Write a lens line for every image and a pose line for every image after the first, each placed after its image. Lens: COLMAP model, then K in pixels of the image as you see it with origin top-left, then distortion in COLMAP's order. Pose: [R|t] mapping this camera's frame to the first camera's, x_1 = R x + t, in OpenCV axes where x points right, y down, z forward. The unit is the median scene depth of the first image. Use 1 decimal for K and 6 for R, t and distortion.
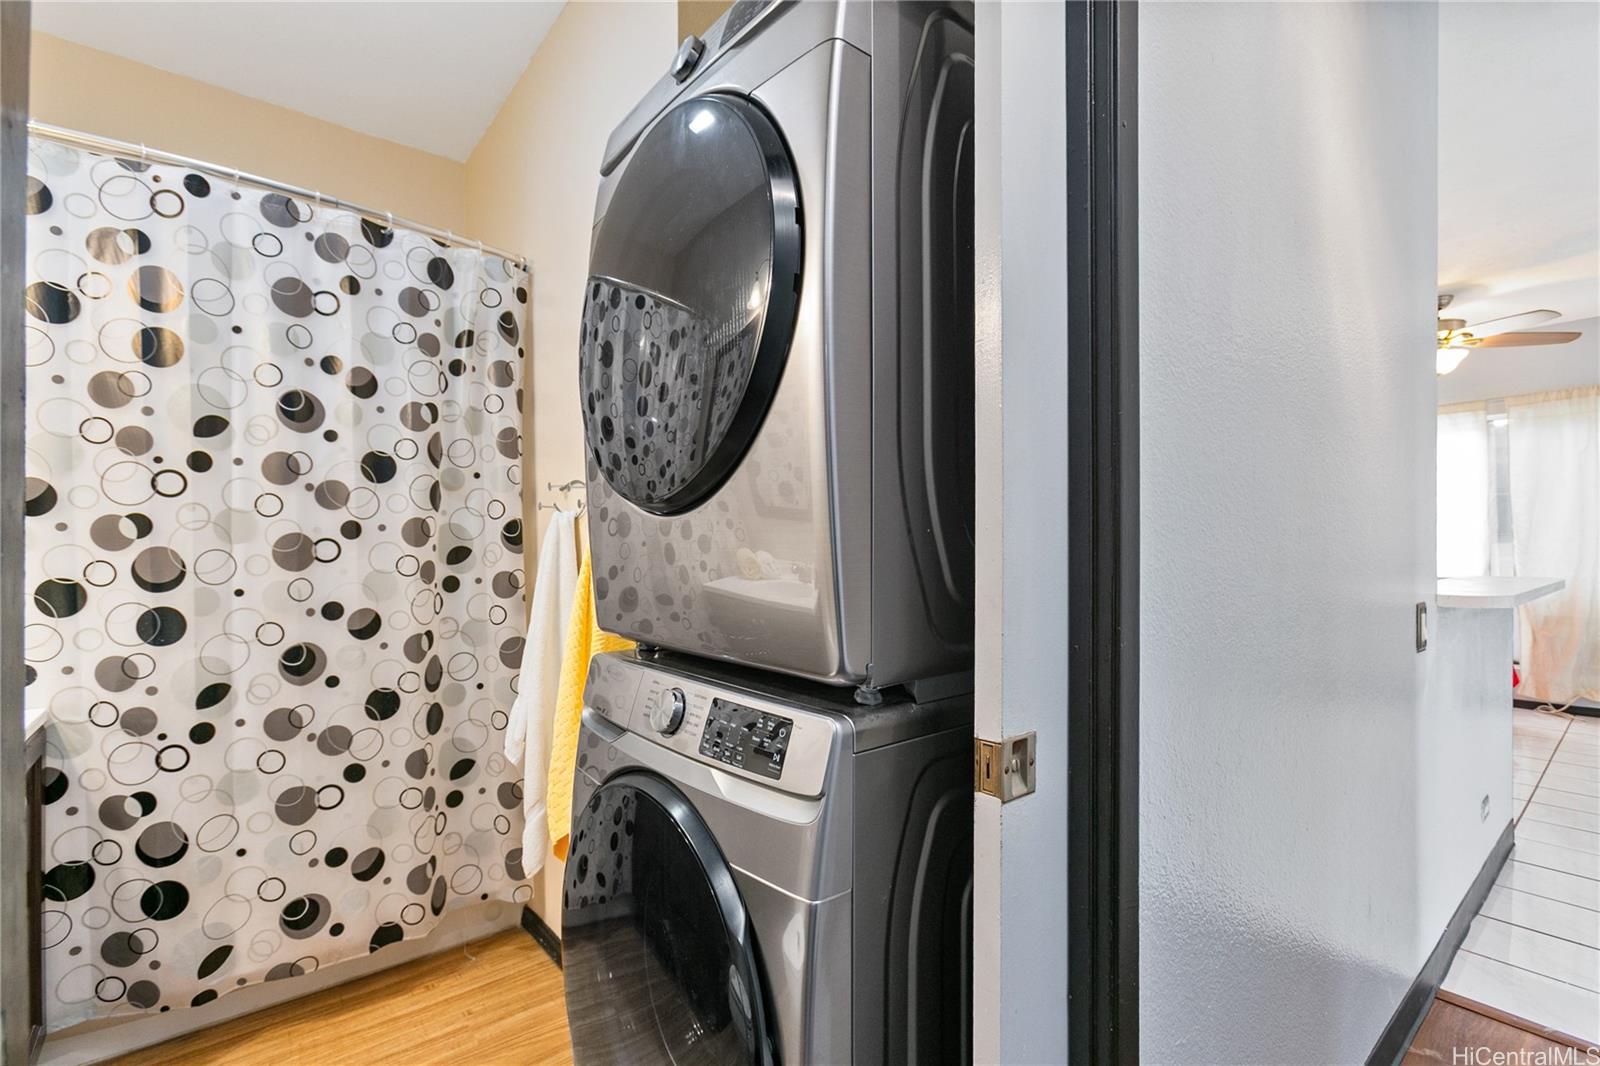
lens RADIAL K [[723.4, 0, 802.2], [0, 723.4, 539.6], [0, 0, 1]] dist [-0.016984, 0.004976]
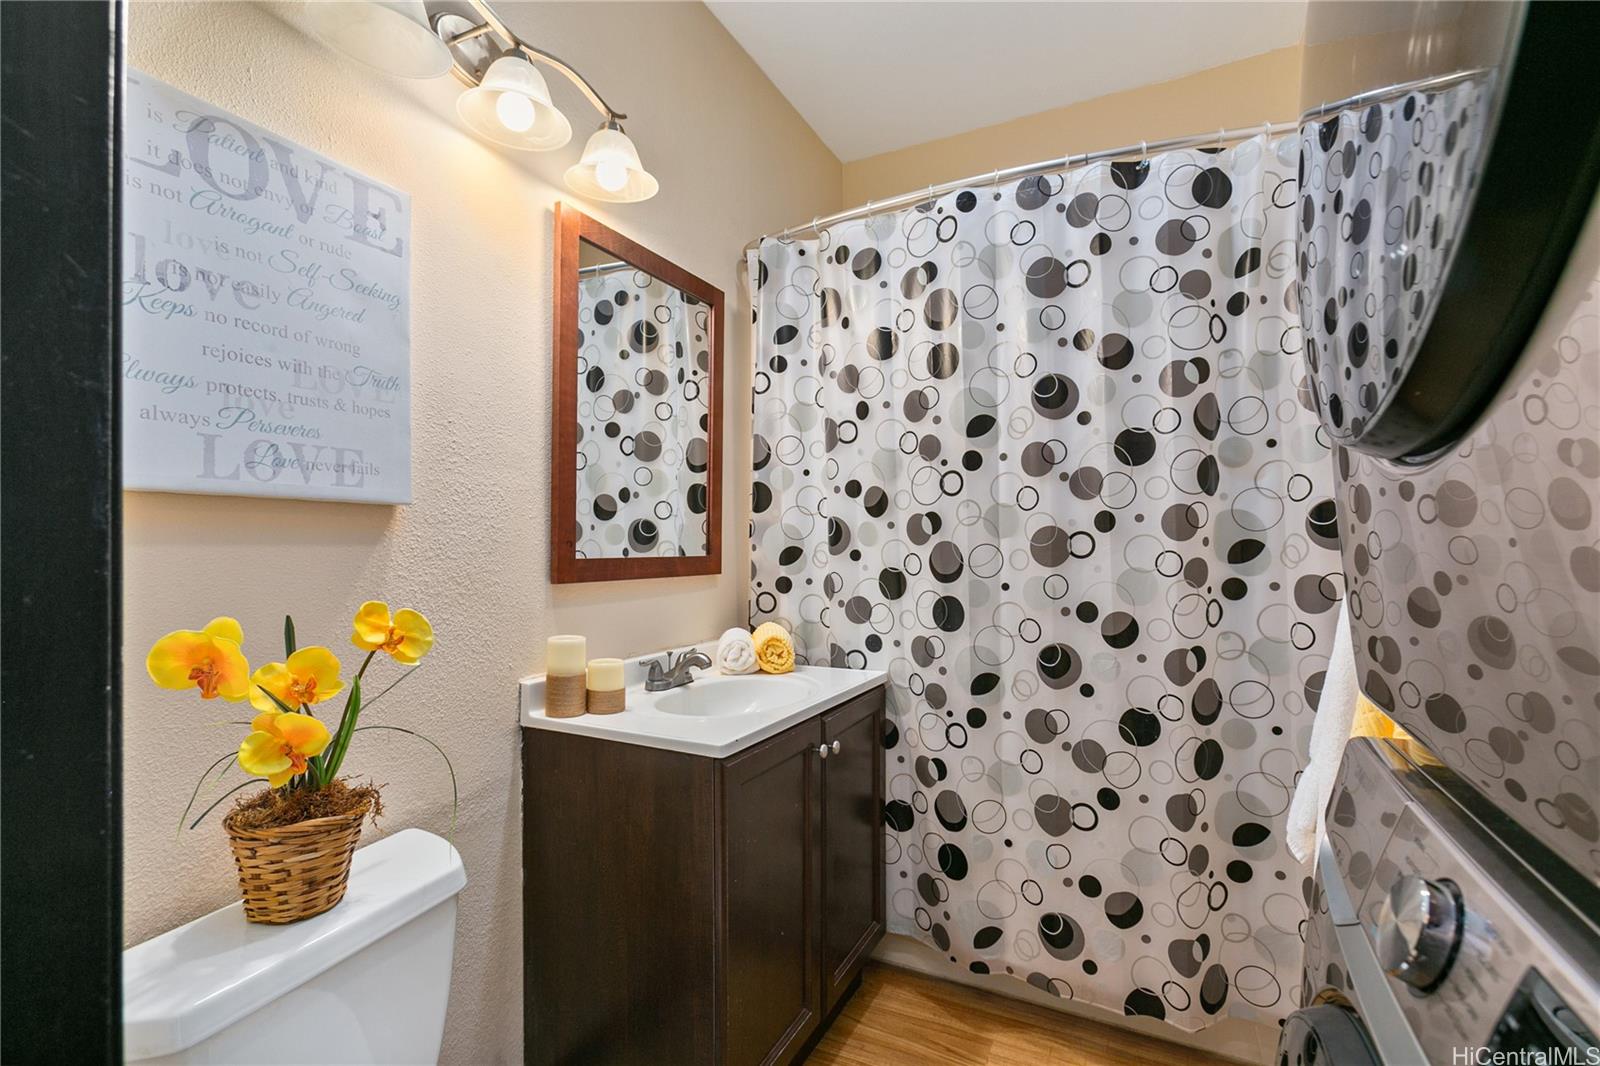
lens RADIAL K [[723.4, 0, 800.3], [0, 723.4, 540.8], [0, 0, 1]] dist [-0.016984, 0.004976]
pose [[0.399320, -0.004343, -0.916802, 0.033298], [0.011148, 0.999938, 0.000118, 0.006128], [0.916744, -0.010268, 0.399343, 0.318362]]
